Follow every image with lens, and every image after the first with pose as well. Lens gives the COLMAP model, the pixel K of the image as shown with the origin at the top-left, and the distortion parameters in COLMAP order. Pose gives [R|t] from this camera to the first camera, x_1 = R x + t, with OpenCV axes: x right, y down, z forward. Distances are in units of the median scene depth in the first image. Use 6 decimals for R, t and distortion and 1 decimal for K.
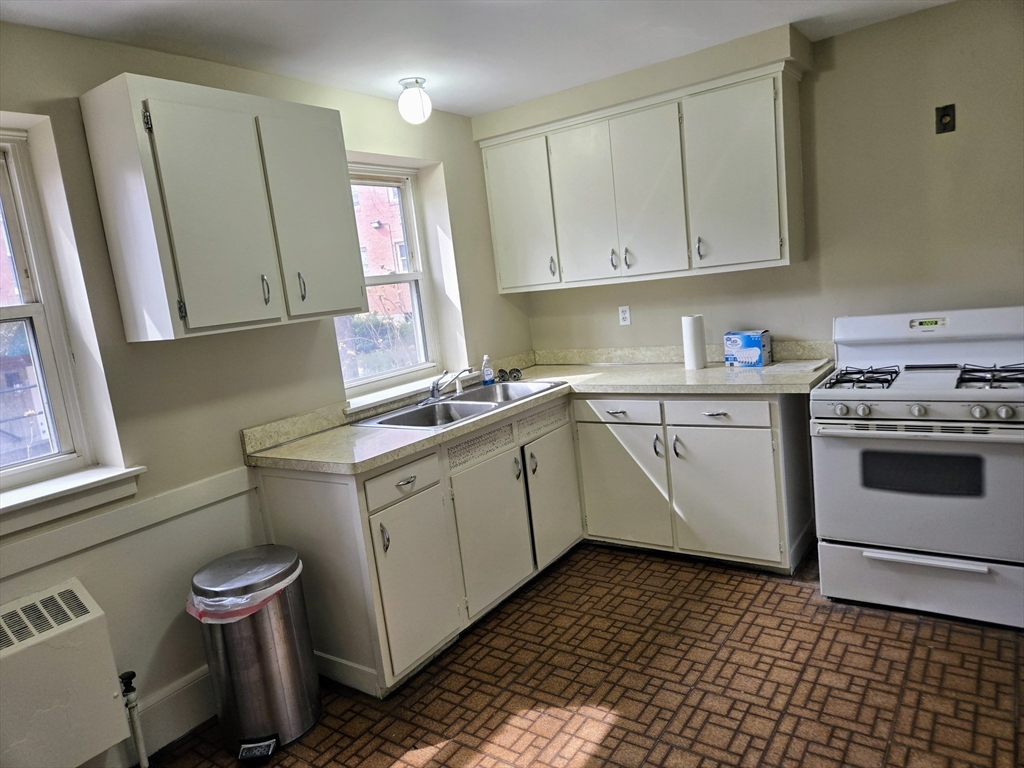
lens RADIAL K [[684.1, 0, 513.2], [0, 684.1, 379.9], [0, 0, 1]] dist [0.071970, -0.055966]
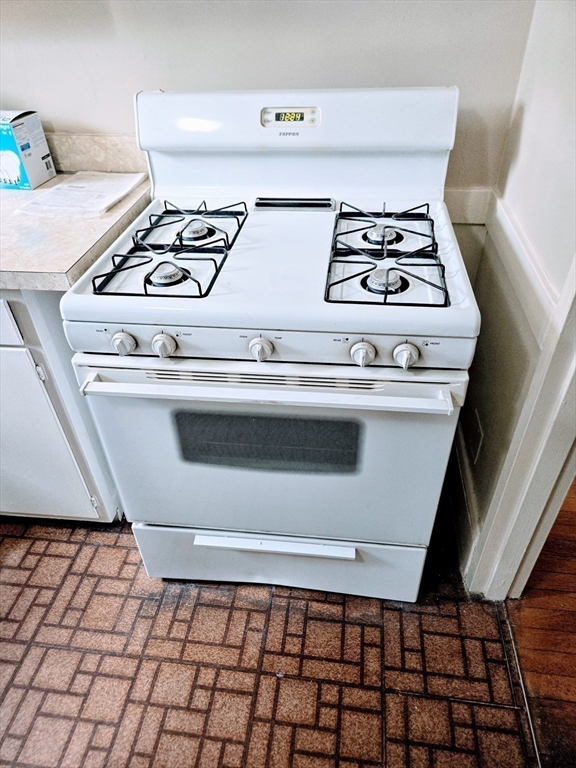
lens RADIAL K [[513.1, 0, 288.0], [0, 513.1, 384.0], [0, 0, 1]] dist [0.071970, -0.055966]
pose [[0.881097, -0.221911, 0.417641, 0.417230], [-0.001798, 0.881503, 0.472174, -0.097896], [-0.472932, -0.416782, 0.776291, 0.660537]]
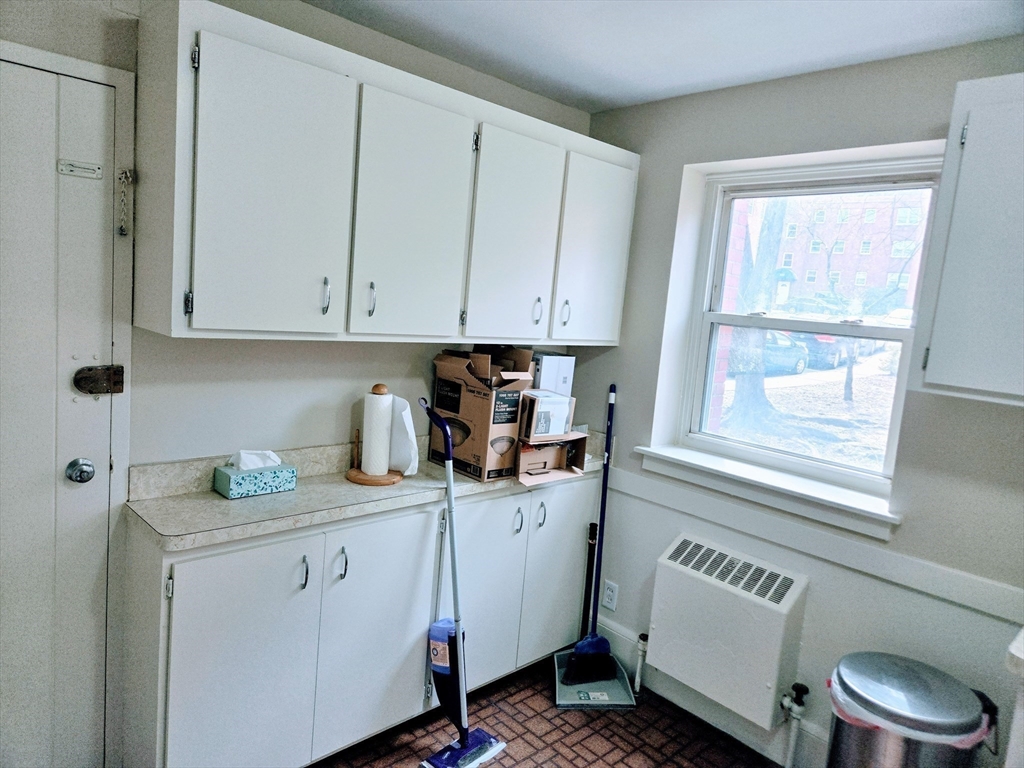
lens RADIAL K [[684.1, 0, 513.2], [0, 684.1, 379.9], [0, 0, 1]] dist [0.071970, -0.055966]
pose [[-0.208514, 0.218350, -0.953334, 0.349210], [-0.203038, 0.943859, 0.260589, -0.157069], [0.956712, 0.247899, -0.152475, 0.527626]]
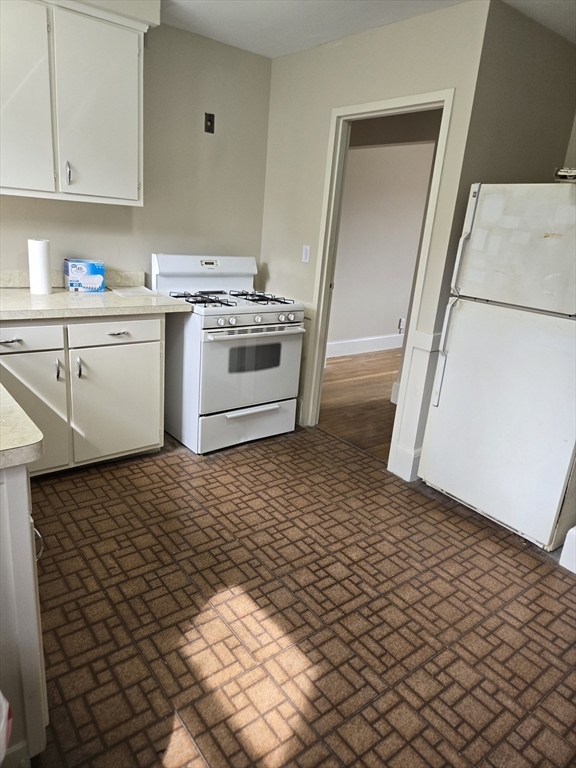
lens RADIAL K [[507.2, 0, 286.8], [0, 507.2, 383.5], [0, 0, 1]] dist [0.064022, -0.055835]
pose [[0.270735, -0.160832, 0.949123, -0.505627], [0.028165, 0.986846, 0.159190, 0.005833], [-0.962242, -0.016366, 0.271704, 0.579048]]
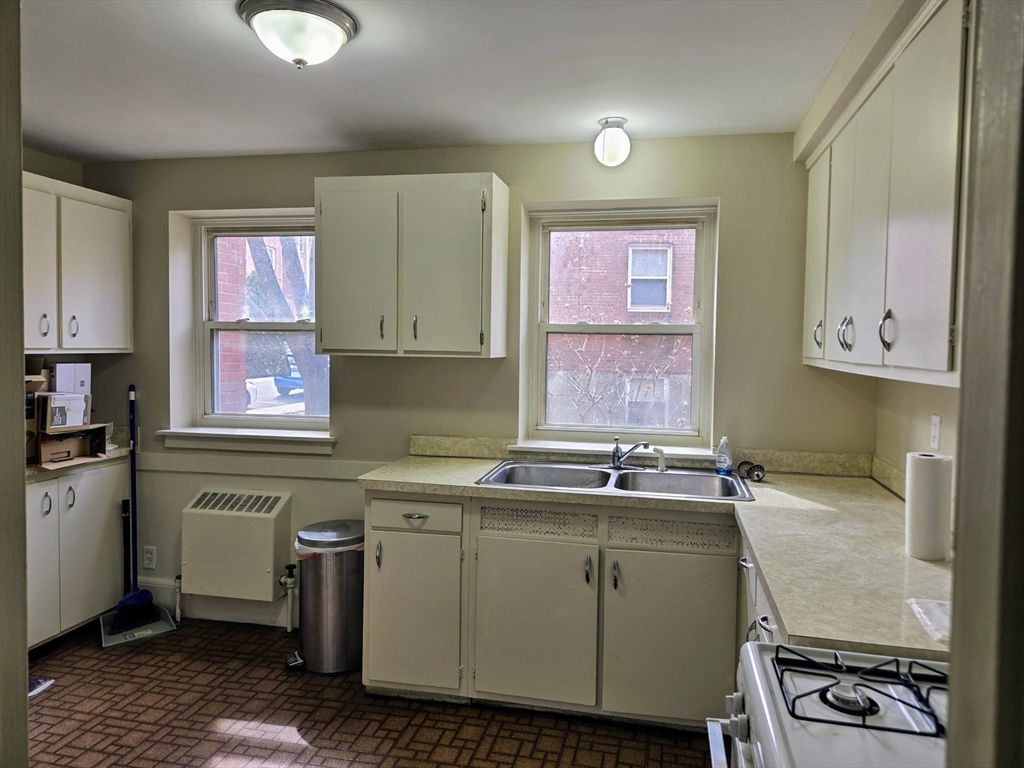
lens RADIAL K [[685.6, 0, 527.3], [0, 685.6, 373.0], [0, 0, 1]] dist [0.069033, -0.062436]
pose [[0.390236, 0.158528, -0.906965, 0.798740], [-0.191419, 0.977511, 0.088497, -0.186523], [0.900597, 0.139076, 0.411805, 0.647225]]
